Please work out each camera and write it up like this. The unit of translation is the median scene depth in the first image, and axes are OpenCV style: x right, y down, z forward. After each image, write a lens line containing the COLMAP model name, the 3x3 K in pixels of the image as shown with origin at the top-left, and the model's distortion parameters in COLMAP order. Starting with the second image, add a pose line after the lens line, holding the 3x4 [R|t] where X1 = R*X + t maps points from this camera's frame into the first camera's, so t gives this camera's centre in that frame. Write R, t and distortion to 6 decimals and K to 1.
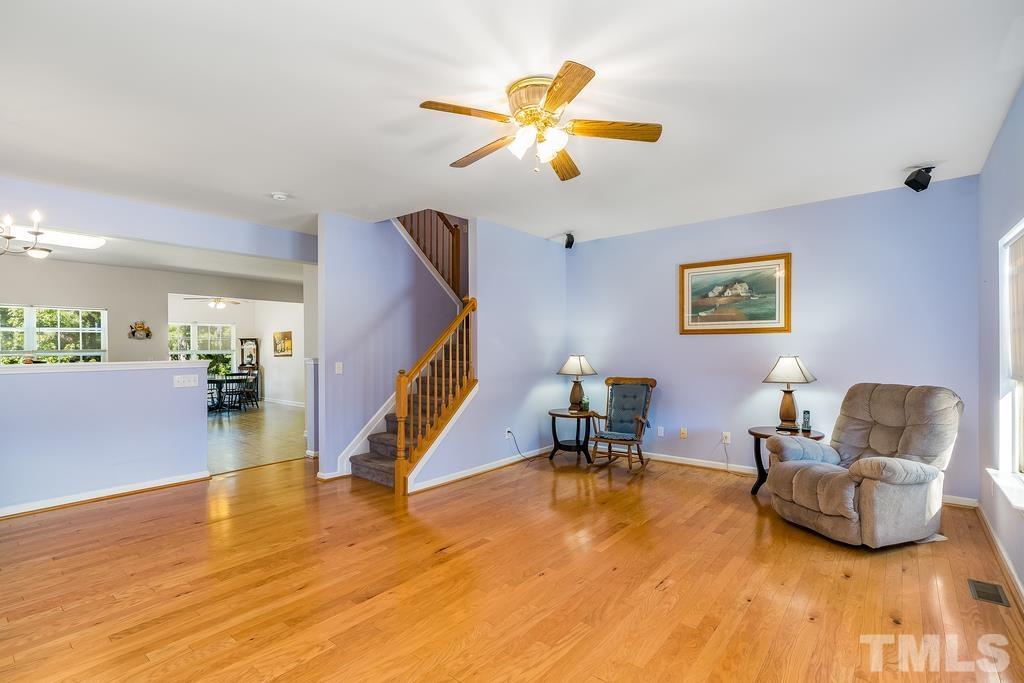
lens RADIAL K [[485.5, 0, 511.6], [0, 485.5, 346.3], [0, 0, 1]] dist [0.013943, 0.000159]
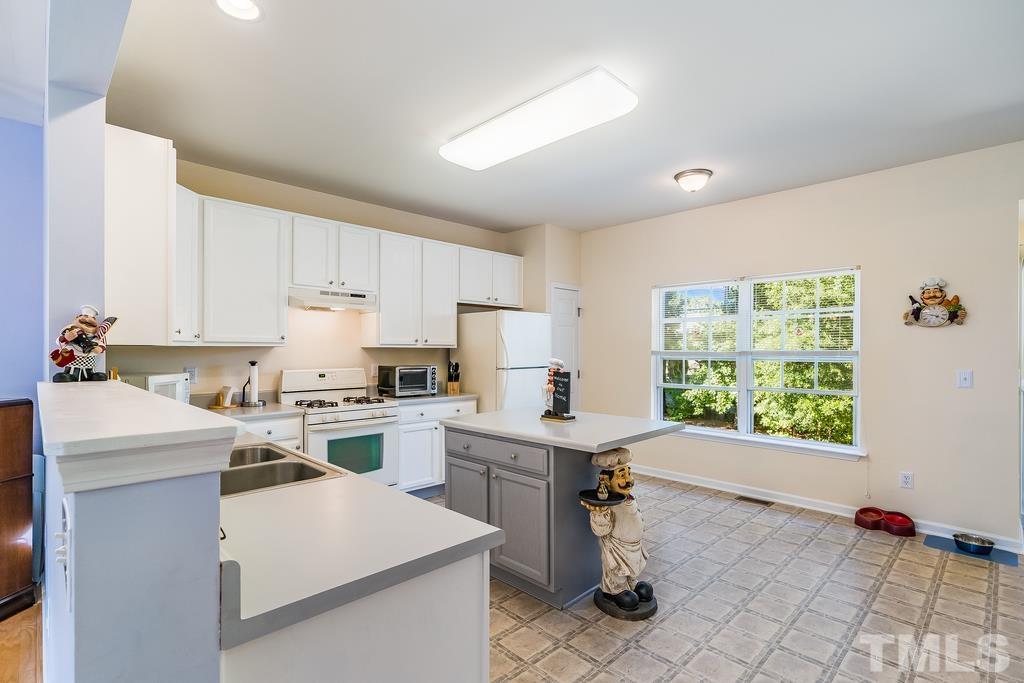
lens RADIAL K [[485.5, 0, 509.4], [0, 485.5, 343.1], [0, 0, 1]] dist [0.013943, 0.000159]
pose [[-0.106757, -0.006044, -0.994267, -0.304060], [0.003346, 0.999974, -0.006438, 0.001423], [0.994280, -0.004014, -0.106734, 0.688557]]
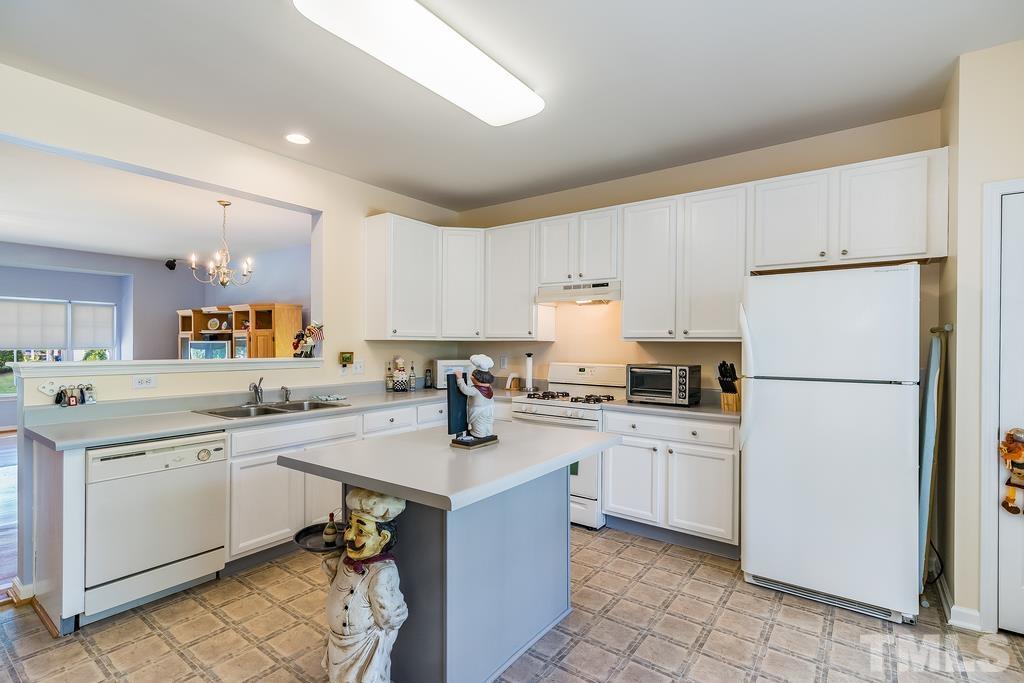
lens RADIAL K [[485.5, 0, 506.0], [0, 485.5, 344.3], [0, 0, 1]] dist [0.013943, 0.000159]
pose [[-0.998616, 0.002257, -0.052536, -0.677484], [0.002339, 0.999996, -0.001497, 0.005435], [0.052533, -0.001618, -0.998618, 0.938323]]
